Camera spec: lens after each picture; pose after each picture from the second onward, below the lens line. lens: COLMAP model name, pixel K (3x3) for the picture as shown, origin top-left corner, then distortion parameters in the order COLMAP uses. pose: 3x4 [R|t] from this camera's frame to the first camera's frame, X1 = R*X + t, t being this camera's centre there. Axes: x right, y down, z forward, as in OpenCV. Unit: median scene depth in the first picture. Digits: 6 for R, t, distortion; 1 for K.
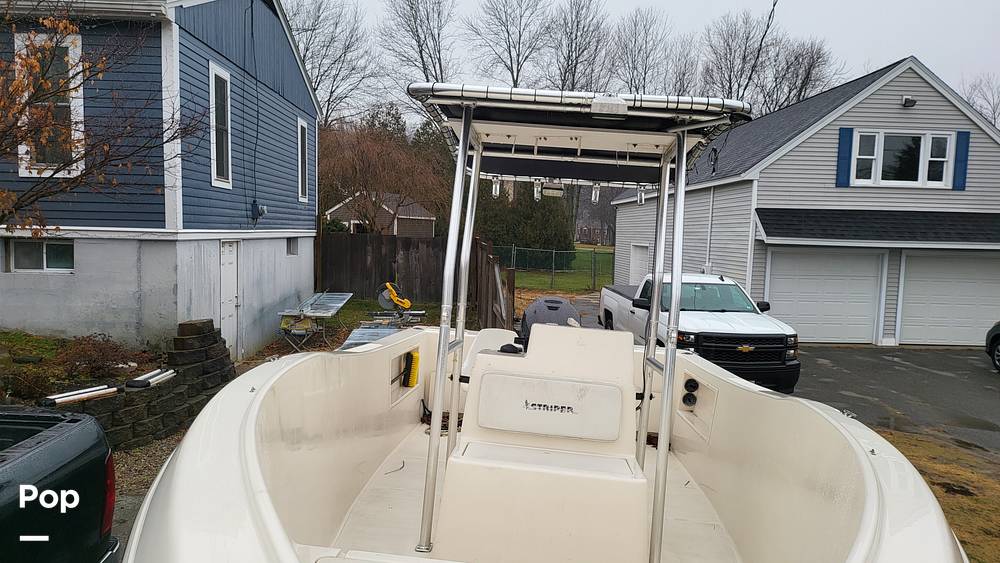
lens RADIAL K [[710.9, 0, 506.2], [0, 710.9, 284.0], [0, 0, 1]] dist [0.071188, -0.073181]
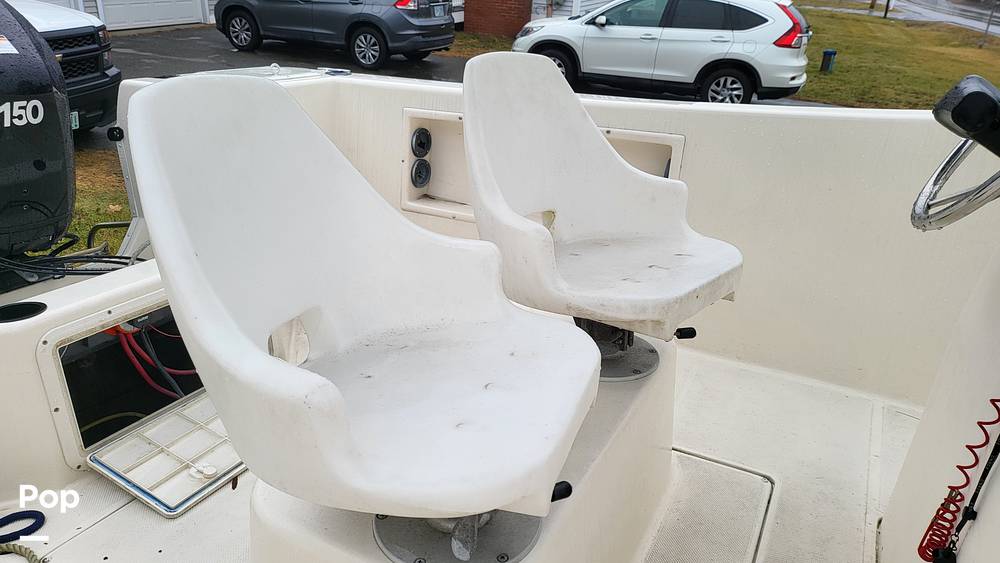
lens RADIAL K [[710.9, 0, 489.7], [0, 710.9, 287.6], [0, 0, 1]] dist [0.071188, -0.073181]
pose [[0.424350, -0.397022, 0.813819, -0.055502], [0.029427, 0.904324, 0.425831, 0.014494], [-0.905020, -0.156753, 0.395433, 0.330452]]
